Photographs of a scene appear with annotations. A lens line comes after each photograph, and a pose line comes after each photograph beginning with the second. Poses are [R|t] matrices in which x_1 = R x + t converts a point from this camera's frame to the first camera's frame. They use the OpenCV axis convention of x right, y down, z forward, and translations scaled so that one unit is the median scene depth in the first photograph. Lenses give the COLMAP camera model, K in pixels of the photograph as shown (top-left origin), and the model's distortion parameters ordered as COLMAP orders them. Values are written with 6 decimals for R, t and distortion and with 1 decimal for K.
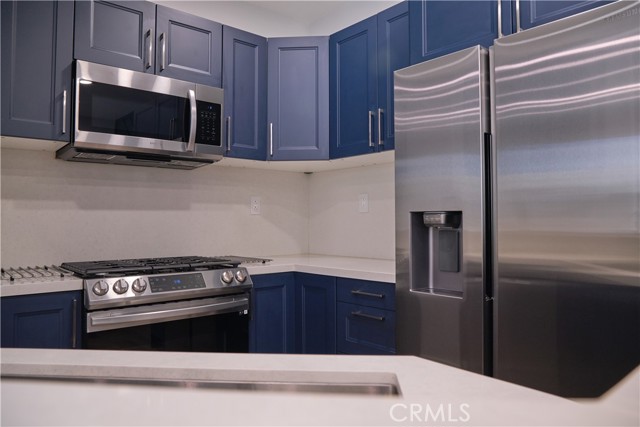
lens RADIAL K [[450.1, 0, 318.8], [0, 450.1, 209.7], [0, 0, 1]] dist [-0.042548, 0.016194]
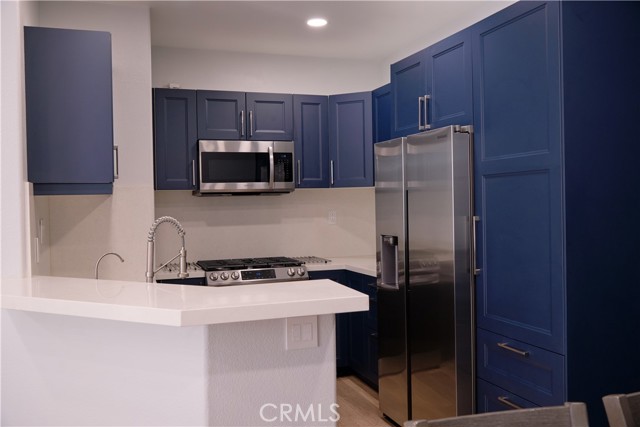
lens RADIAL K [[578.4, 0, 320.3], [0, 578.4, 213.9], [0, 0, 1]] dist [0.017007, 0.000579]
pose [[0.932886, -0.007868, -0.360087, 0.556546], [0.025590, 0.998683, 0.044475, -0.123816], [0.359262, -0.050705, 0.931858, -0.739723]]
